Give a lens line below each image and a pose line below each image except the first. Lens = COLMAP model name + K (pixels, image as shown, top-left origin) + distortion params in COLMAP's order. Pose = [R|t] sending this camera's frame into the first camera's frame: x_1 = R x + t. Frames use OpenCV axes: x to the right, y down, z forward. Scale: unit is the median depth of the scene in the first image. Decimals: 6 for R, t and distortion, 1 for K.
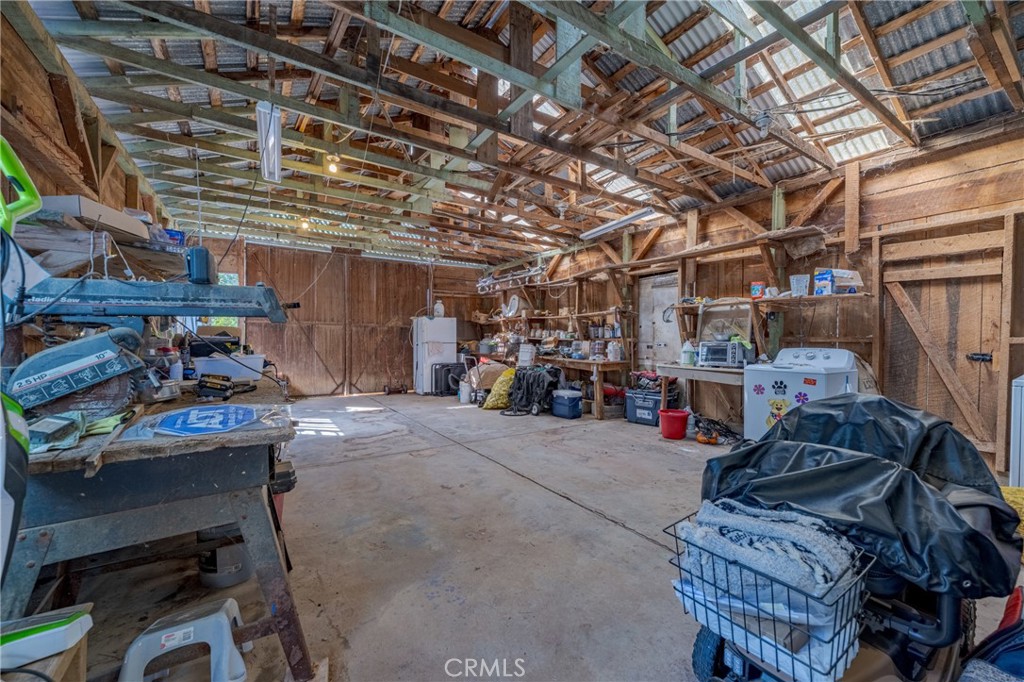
lens RADIAL K [[410.1, 0, 513.8], [0, 410.1, 341.5], [0, 0, 1]] dist [-0.004347, 0.001578]
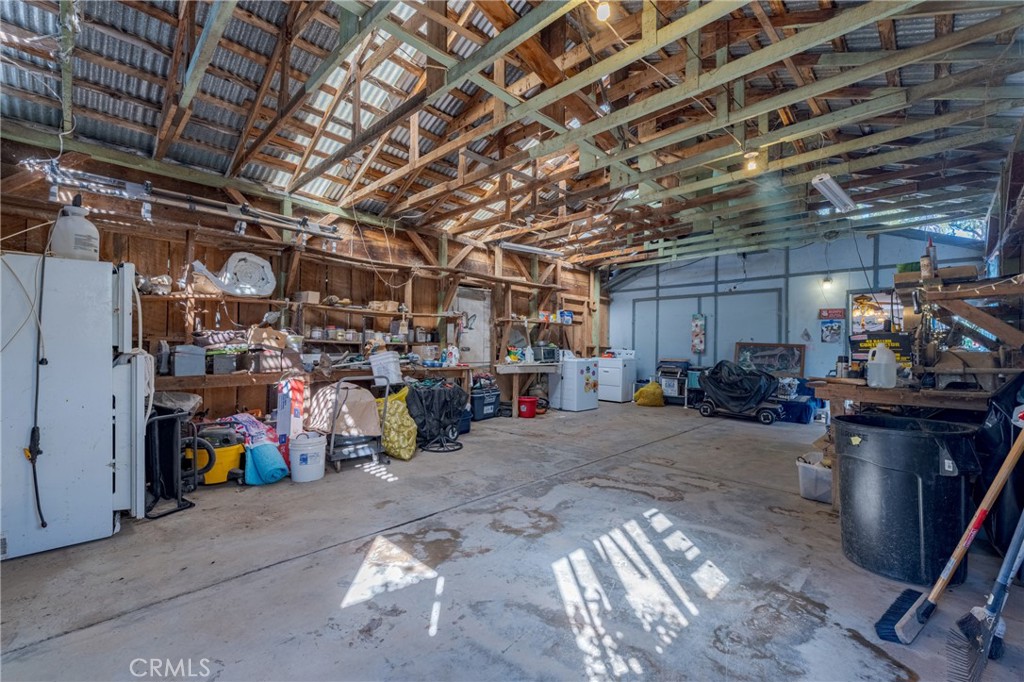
lens RADIAL K [[410.1, 0, 513.2], [0, 410.1, 342.4], [0, 0, 1]] dist [-0.004347, 0.001578]
pose [[-0.185052, -0.002675, 0.982725, -1.133024], [0.003858, 0.999987, 0.003448, -0.025934], [-0.982721, 0.004430, -0.185039, 1.528867]]
